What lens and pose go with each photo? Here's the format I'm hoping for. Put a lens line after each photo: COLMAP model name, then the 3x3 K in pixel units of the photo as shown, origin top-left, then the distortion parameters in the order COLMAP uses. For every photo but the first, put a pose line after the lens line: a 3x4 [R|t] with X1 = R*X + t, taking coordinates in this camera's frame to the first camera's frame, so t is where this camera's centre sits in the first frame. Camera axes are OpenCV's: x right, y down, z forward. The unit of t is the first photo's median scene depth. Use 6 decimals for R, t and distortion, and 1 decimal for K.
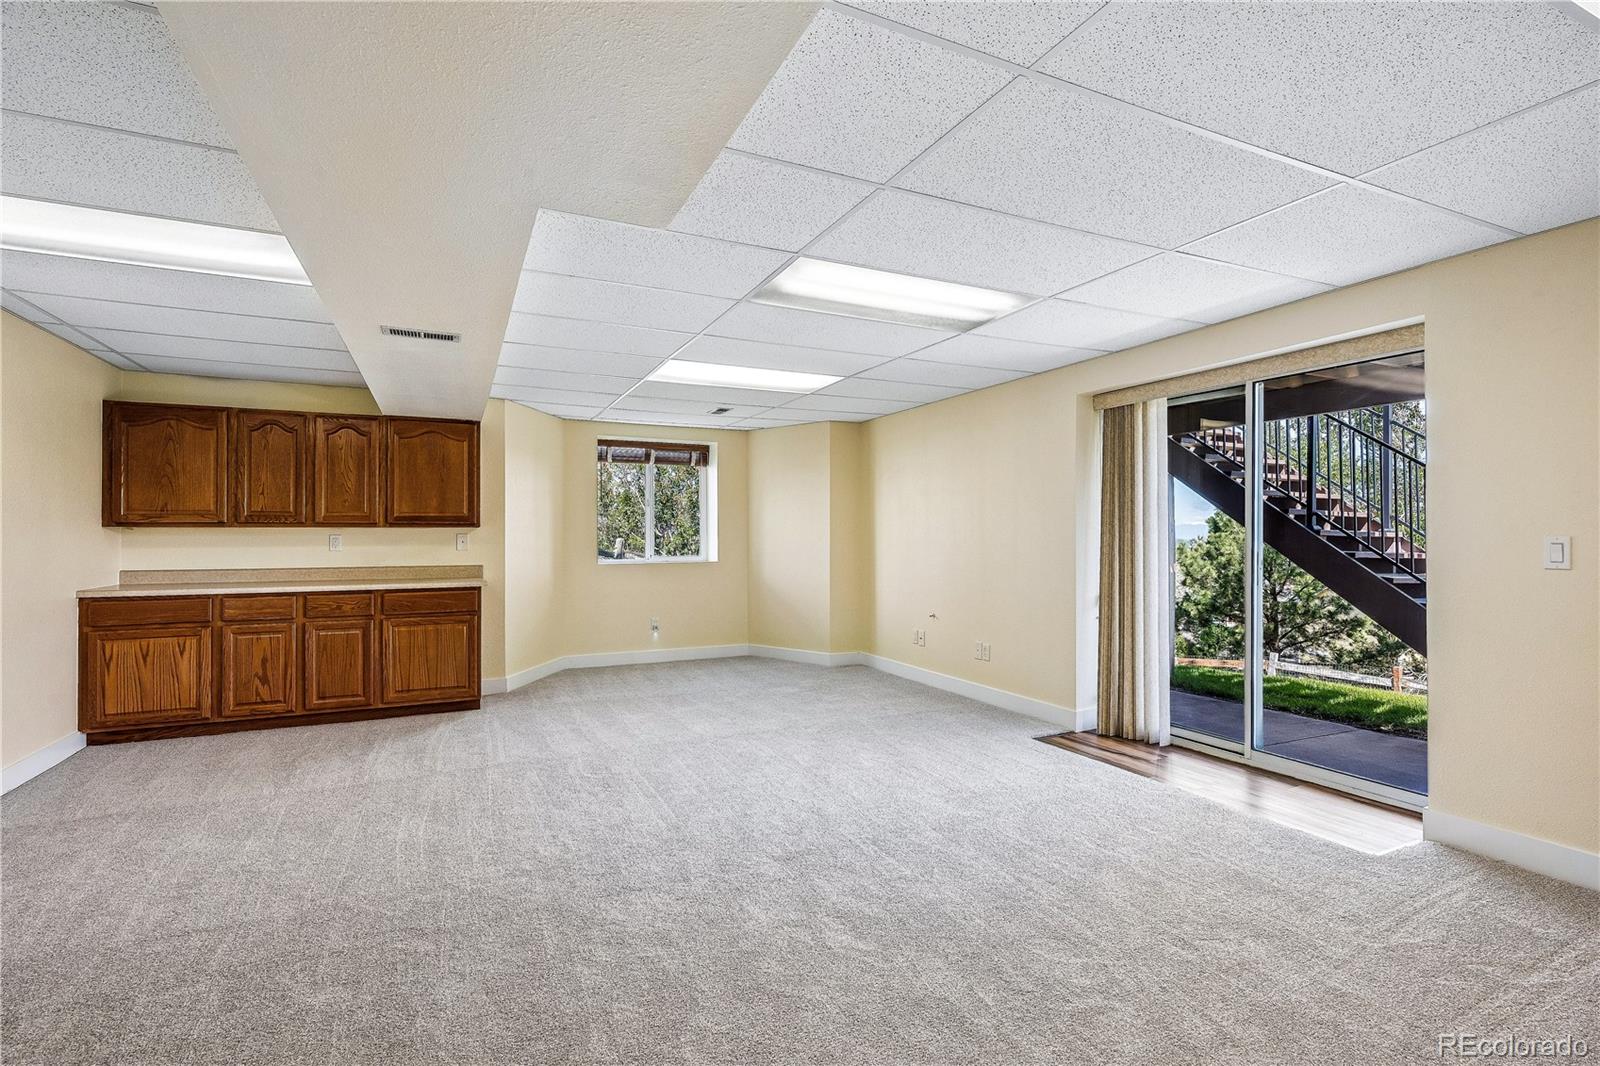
lens RADIAL K [[765.6, 0, 803.4], [0, 765.6, 534.9], [0, 0, 1]] dist [-0.003061, 0.001551]
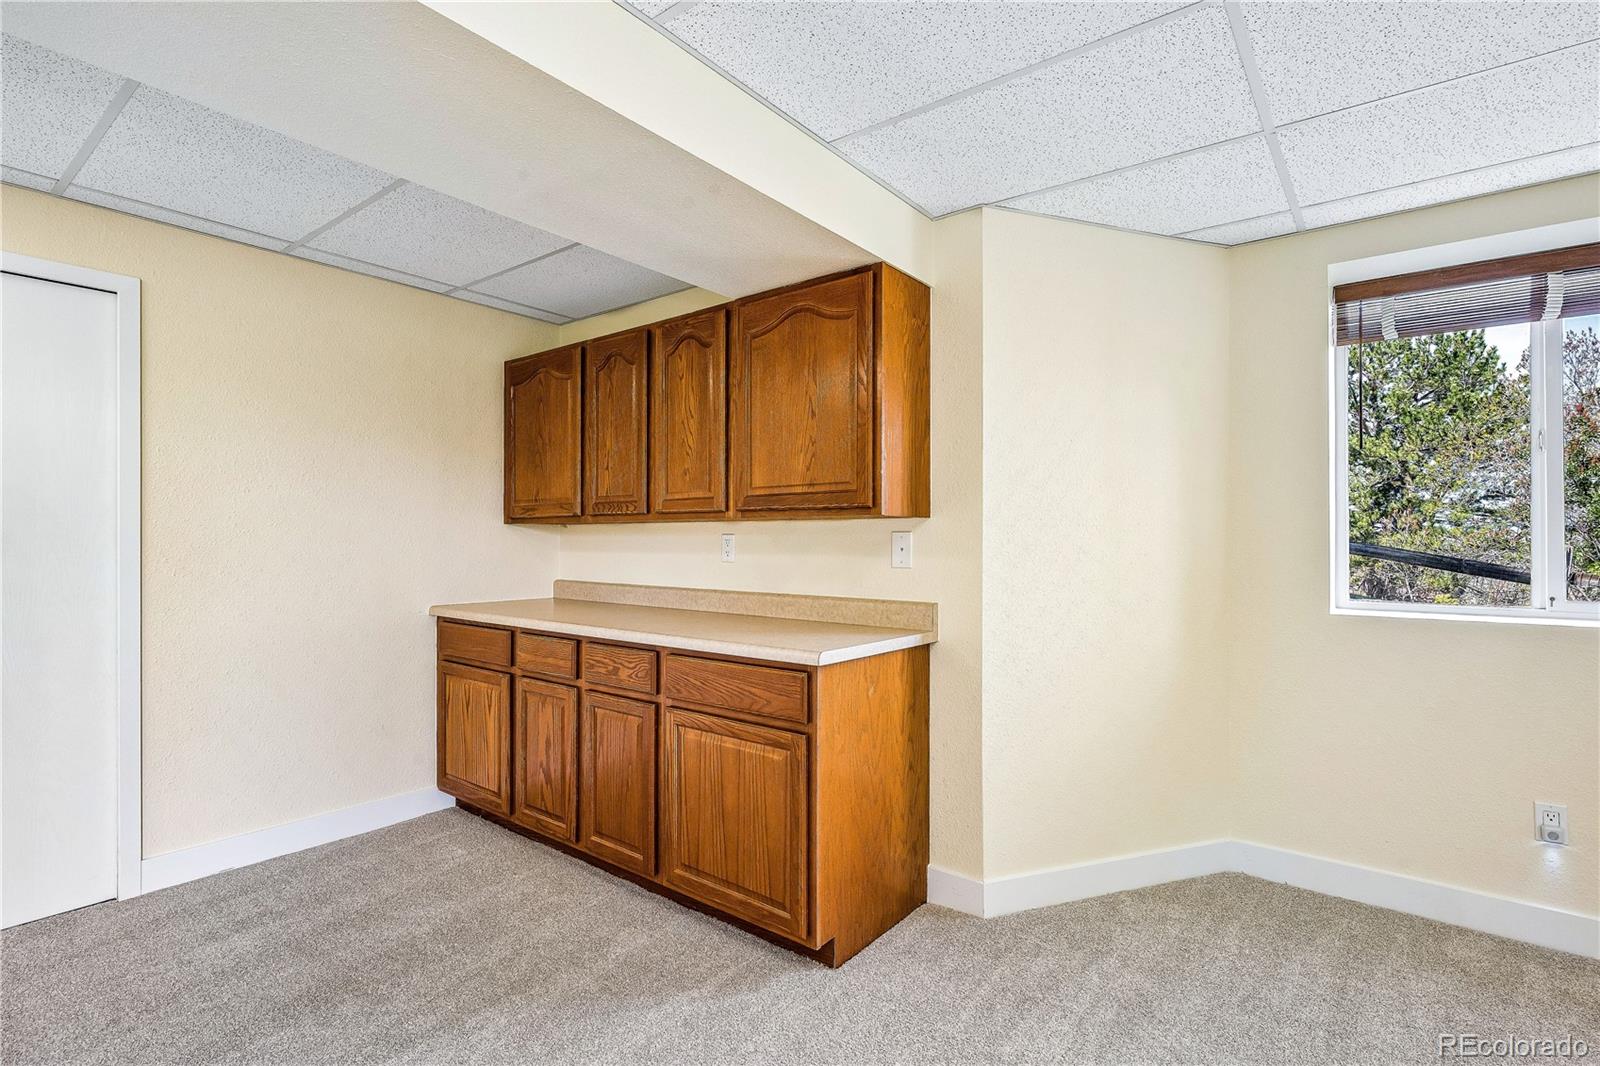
lens RADIAL K [[765.6, 0, 792.6], [0, 765.6, 535.1], [0, 0, 1]] dist [-0.003061, 0.001551]
pose [[0.446736, -0.003231, -0.894660, -0.078247], [-0.002449, 0.999985, -0.004835, 0.003449], [0.894662, 0.004351, 0.446722, 0.858350]]
